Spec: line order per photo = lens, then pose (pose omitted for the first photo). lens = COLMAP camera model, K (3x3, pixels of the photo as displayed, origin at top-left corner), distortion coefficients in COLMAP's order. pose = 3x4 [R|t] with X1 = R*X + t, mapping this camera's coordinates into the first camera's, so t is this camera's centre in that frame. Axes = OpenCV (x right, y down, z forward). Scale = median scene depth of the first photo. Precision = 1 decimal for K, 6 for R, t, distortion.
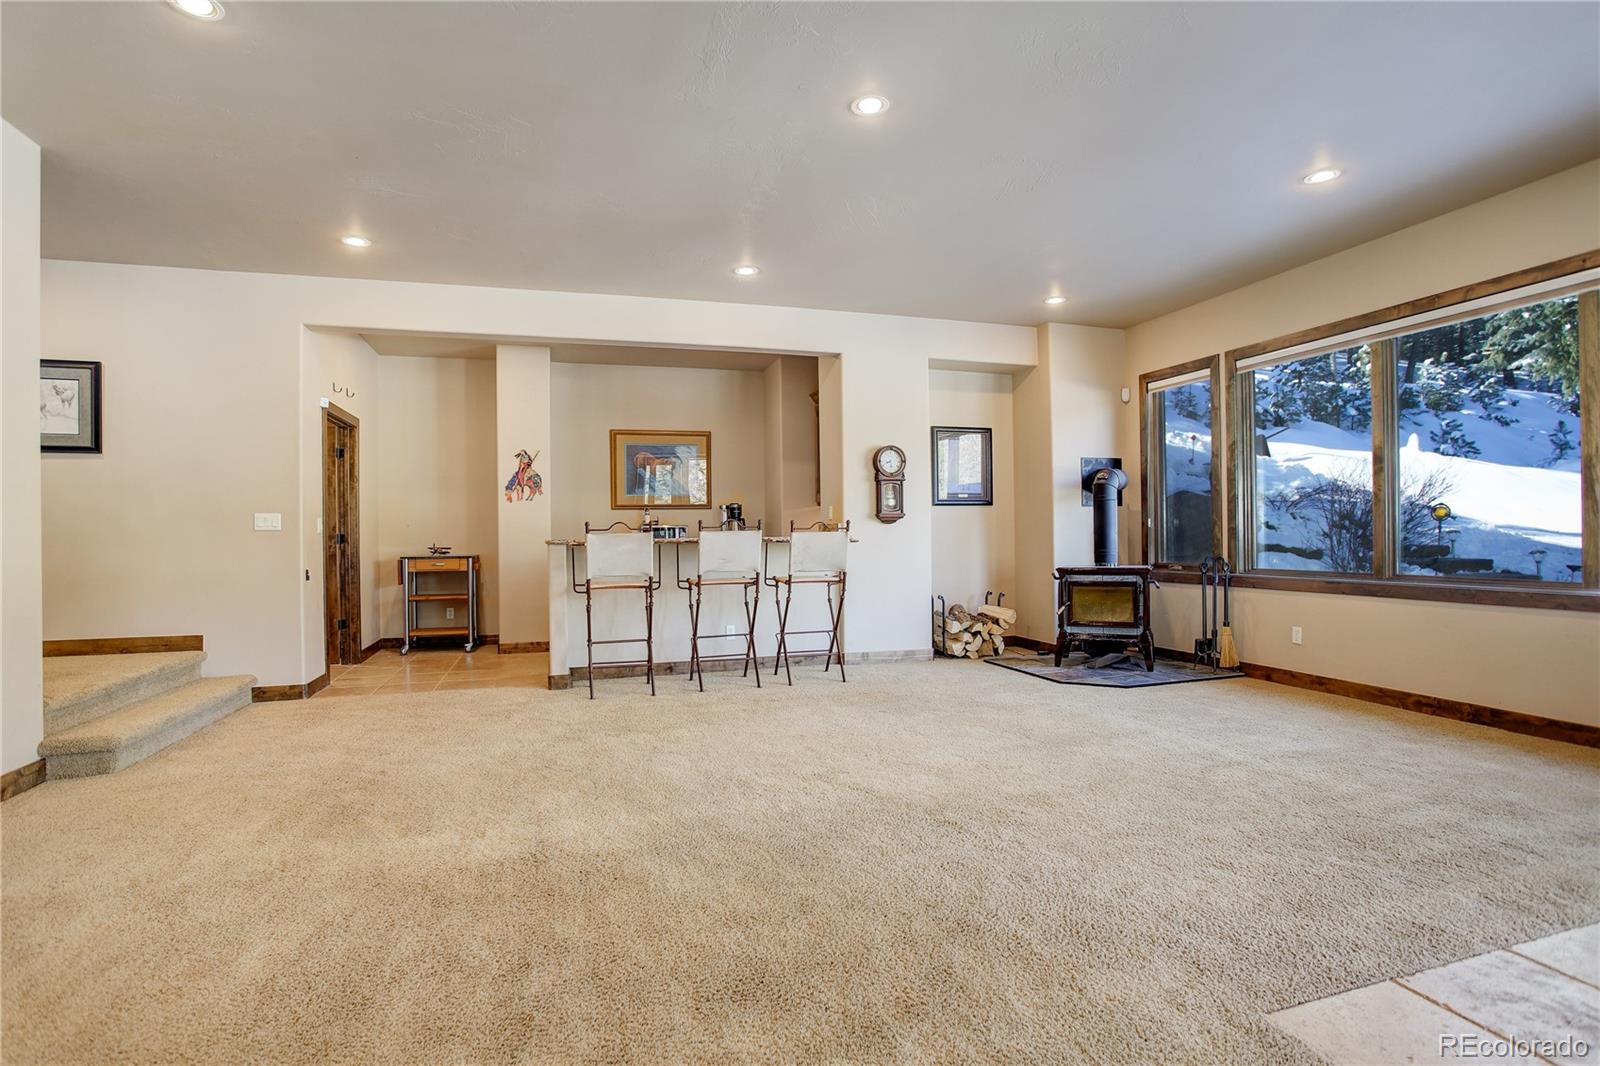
lens RADIAL K [[780.7, 0, 790.9], [0, 780.7, 540.2], [0, 0, 1]] dist [-0.070249, 0.023544]
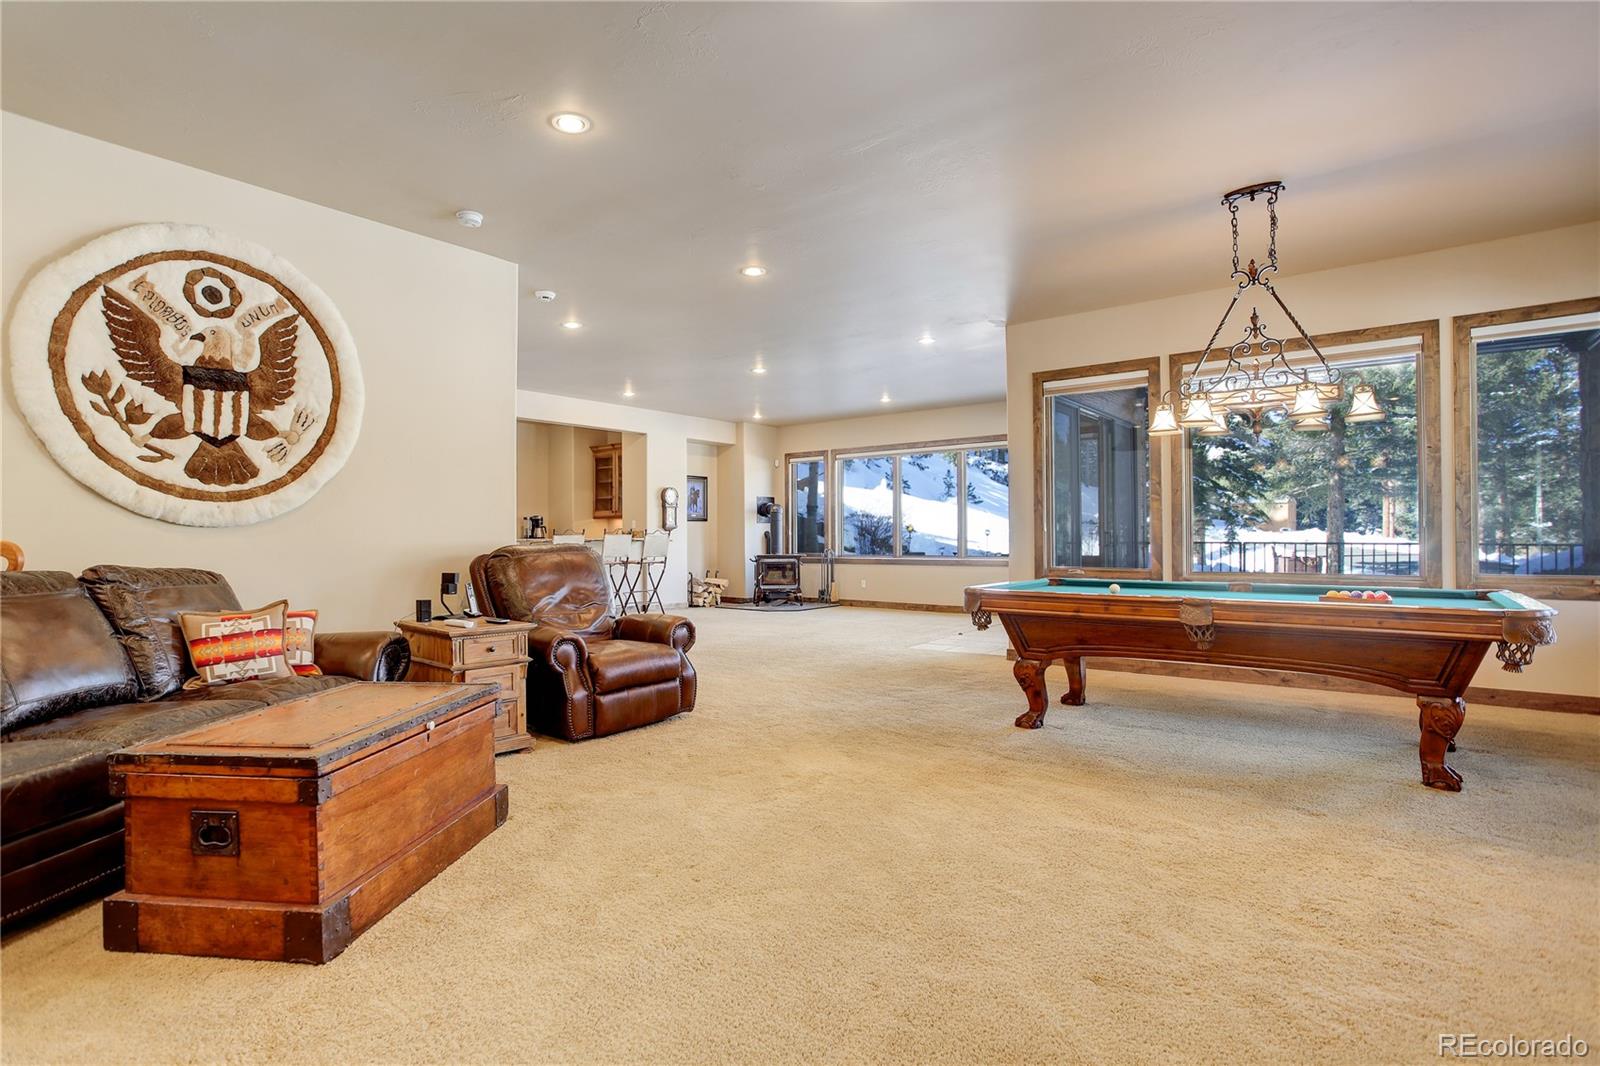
lens RADIAL K [[780.7, 0, 796.7], [0, 780.7, 535.5], [0, 0, 1]] dist [-0.070249, 0.023544]
pose [[0.817260, 0.006694, 0.576231, -0.635654], [-0.000196, 0.999936, -0.011338, 0.007589], [-0.576270, 0.009153, 0.817208, -0.590837]]
